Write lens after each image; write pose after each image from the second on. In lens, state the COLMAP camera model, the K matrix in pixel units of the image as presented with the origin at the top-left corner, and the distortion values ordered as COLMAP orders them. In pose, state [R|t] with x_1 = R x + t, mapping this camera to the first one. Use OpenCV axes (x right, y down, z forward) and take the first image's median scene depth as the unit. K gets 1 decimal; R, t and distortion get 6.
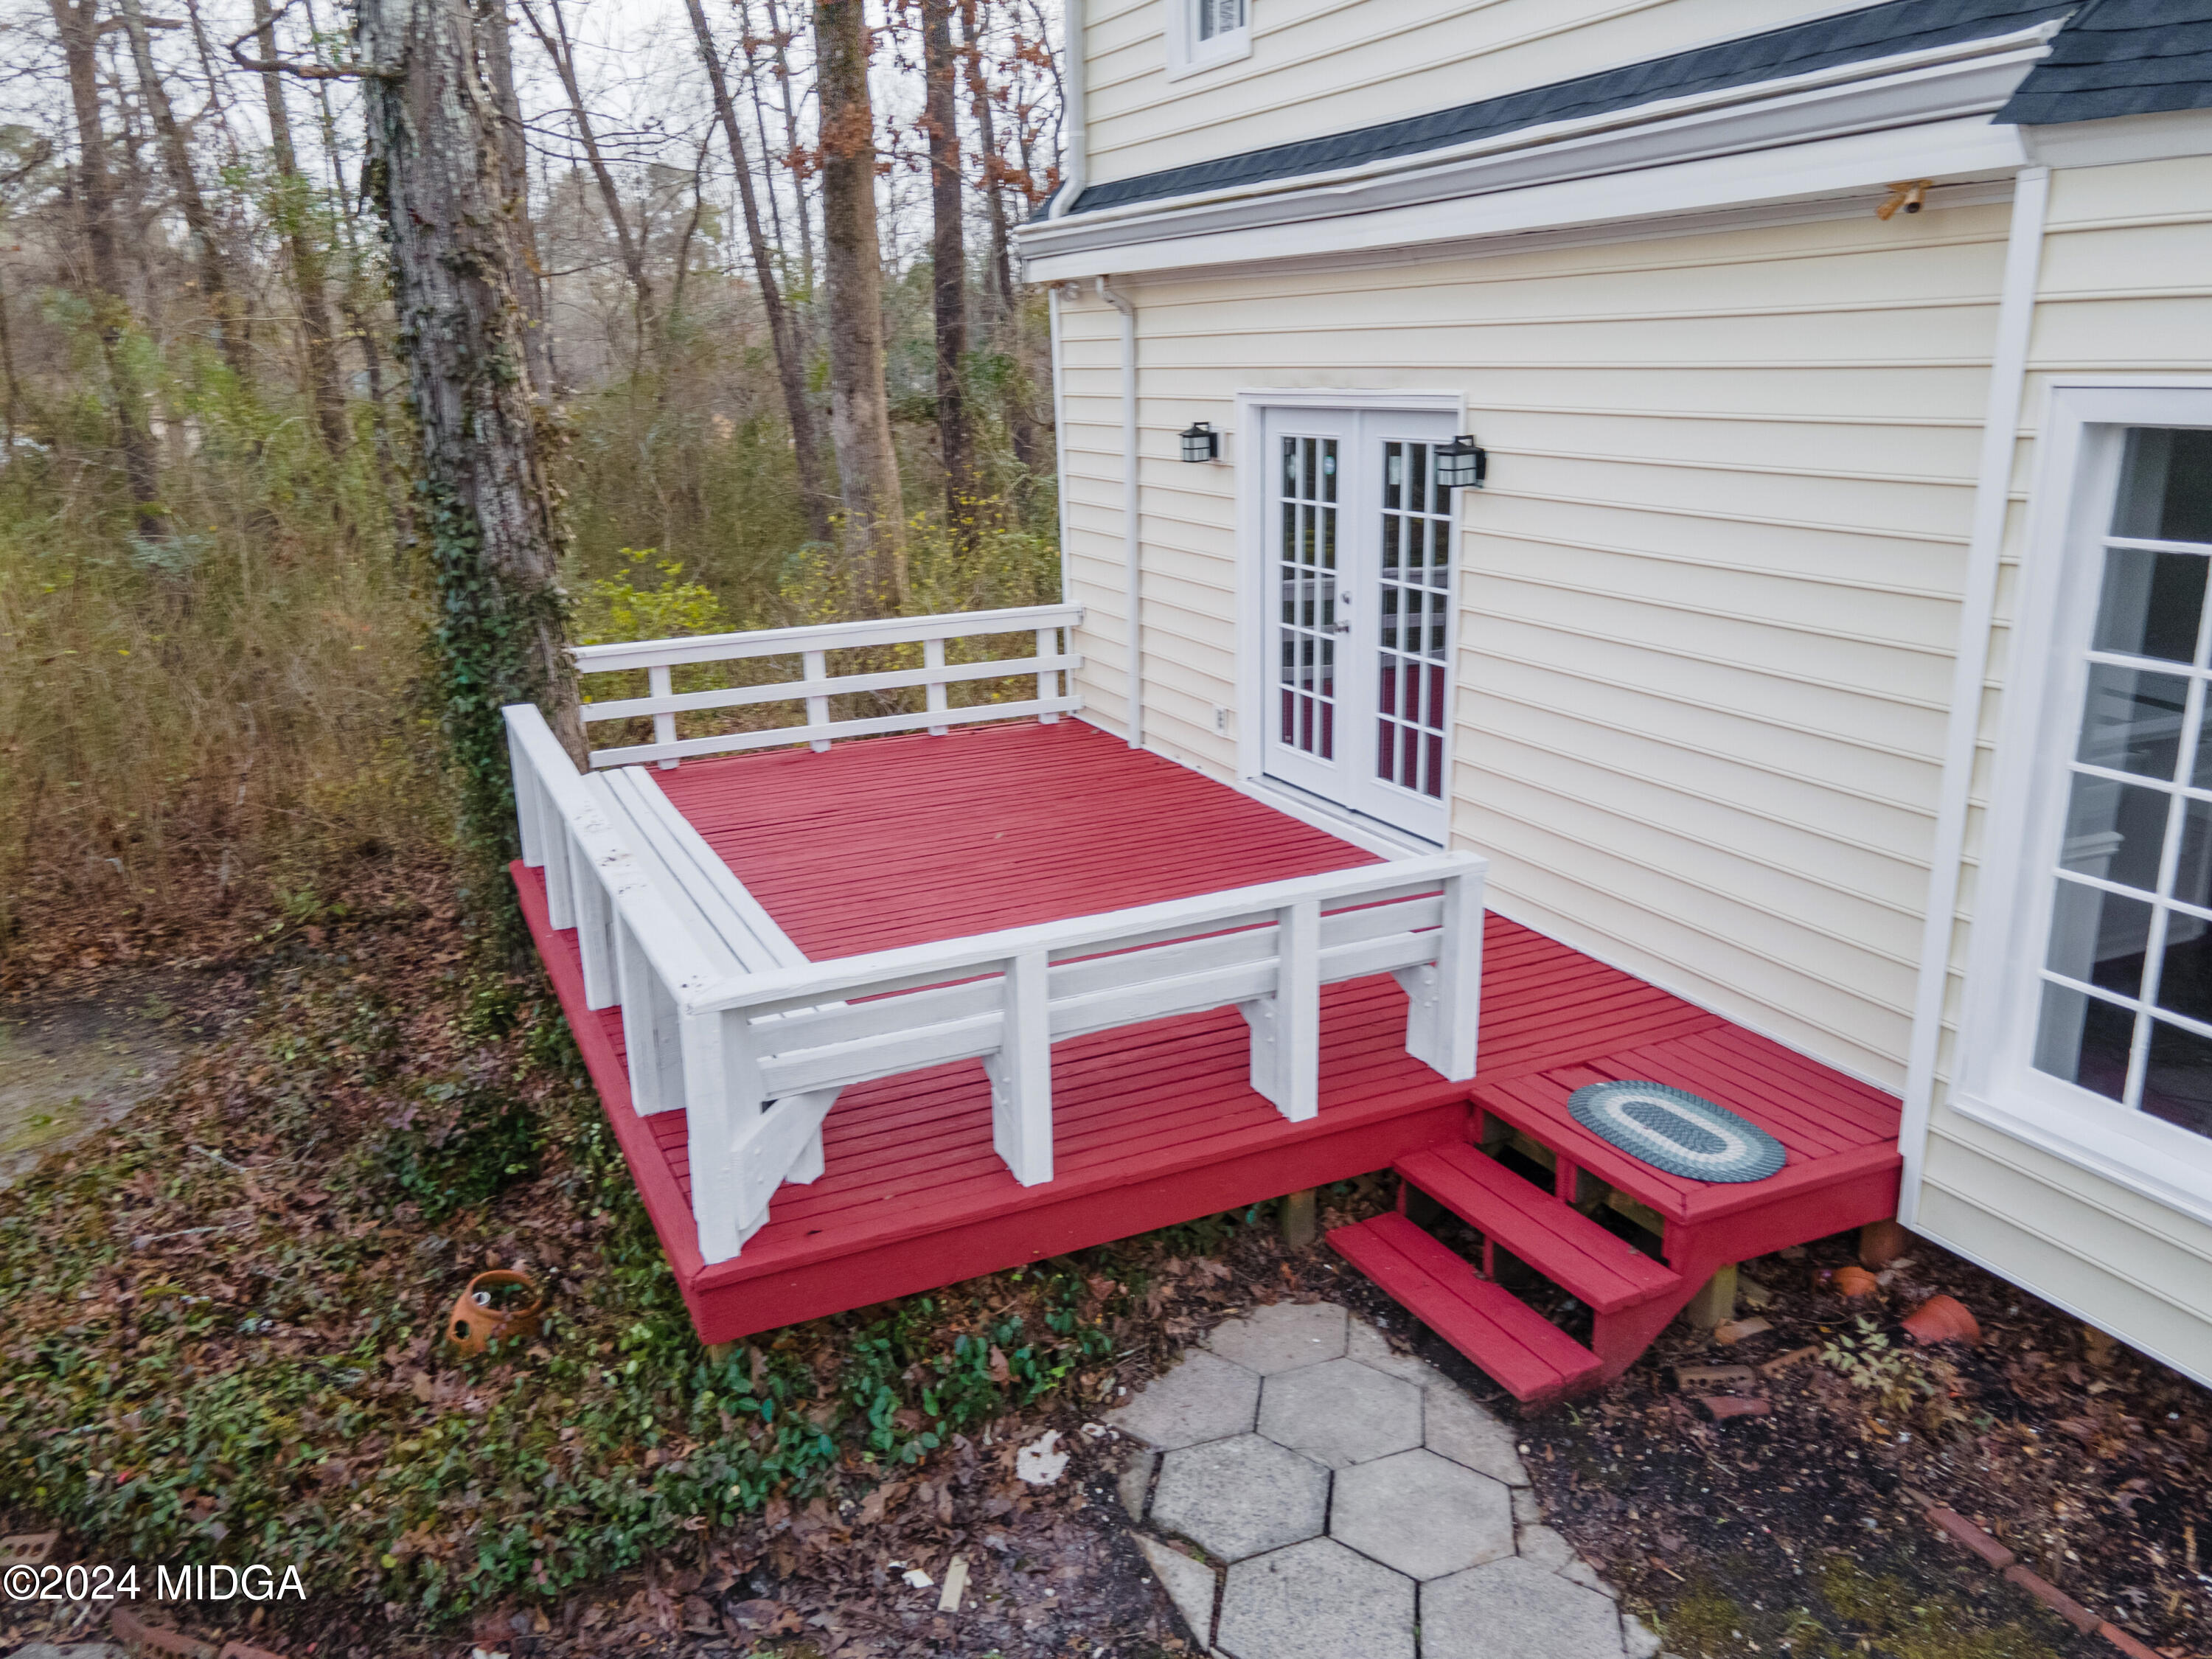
lens RADIAL K [[1691.5, 0, 1106.0], [0, 1691.5, 829.5], [0, 0, 1]] dist [0.046796, 0.000504]
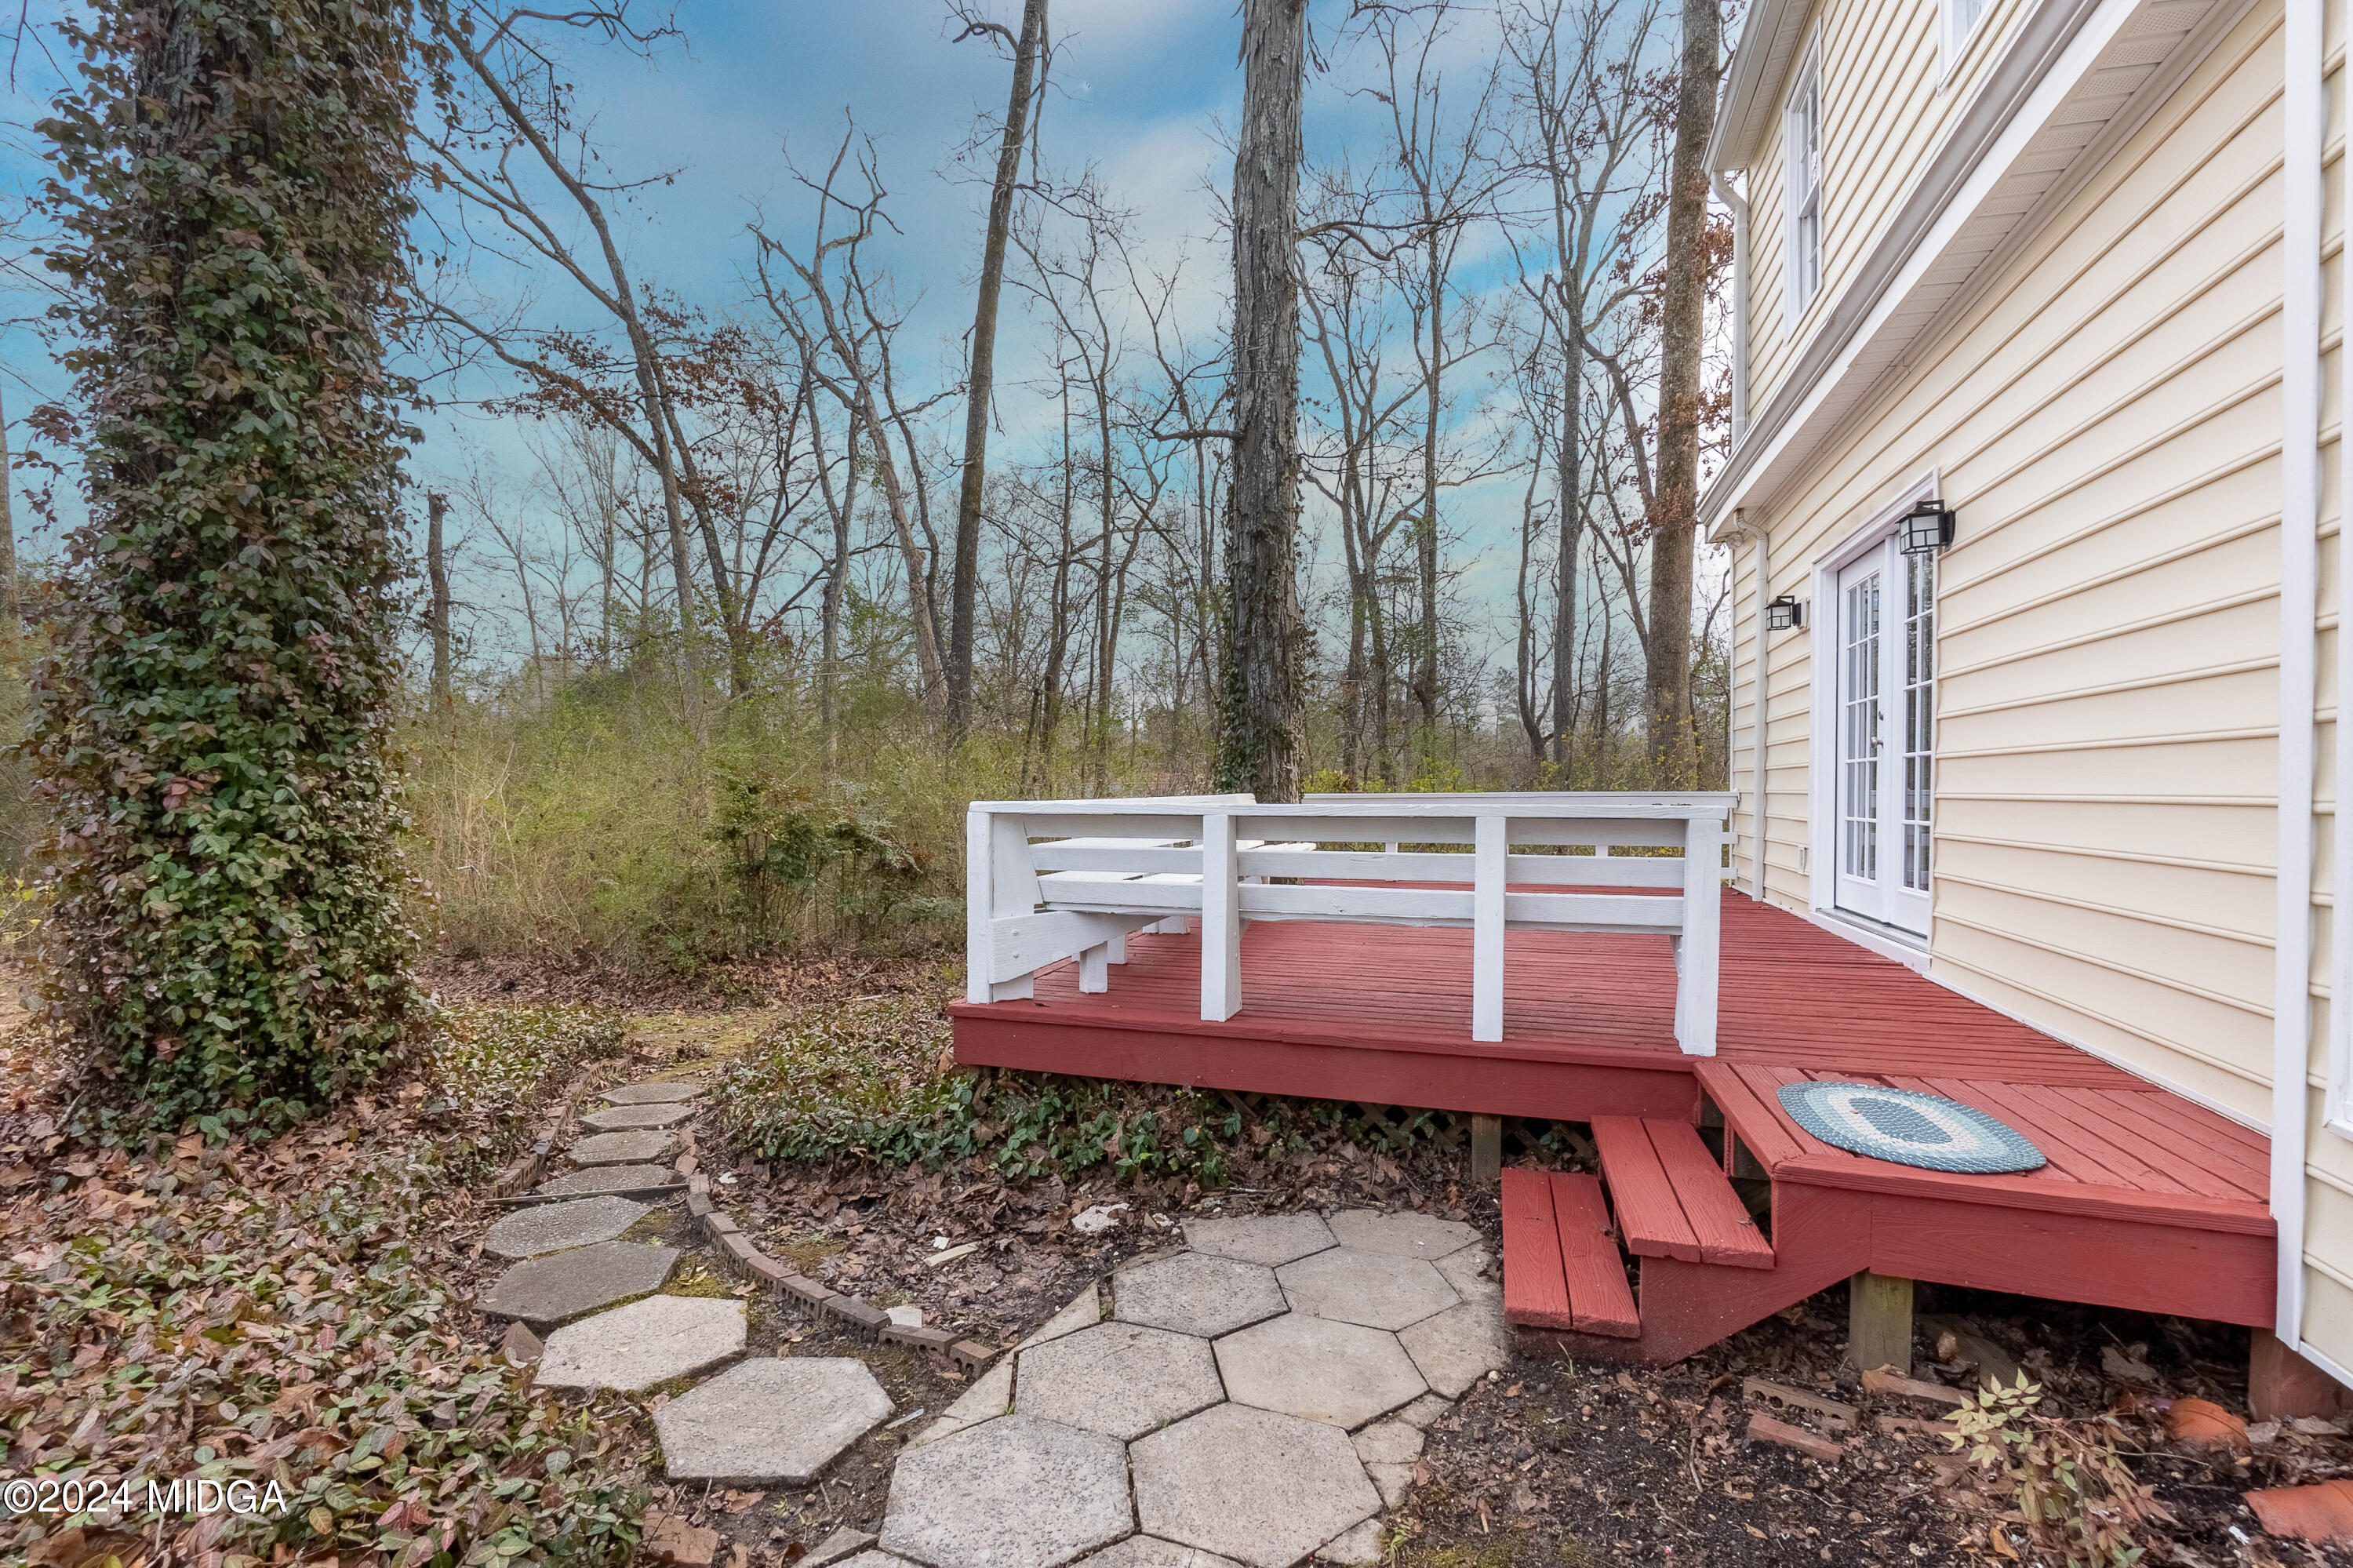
lens RADIAL K [[1069.6, 0, 1131.0], [0, 1069.6, 787.3], [0, 0, 1]] dist [0.003063, 0.000651]
pose [[0.717253, 0.029662, -0.696181, 0.430018], [-0.214994, 0.959770, -0.180608, 0.198206], [0.662817, 0.279216, 0.694775, 0.394234]]
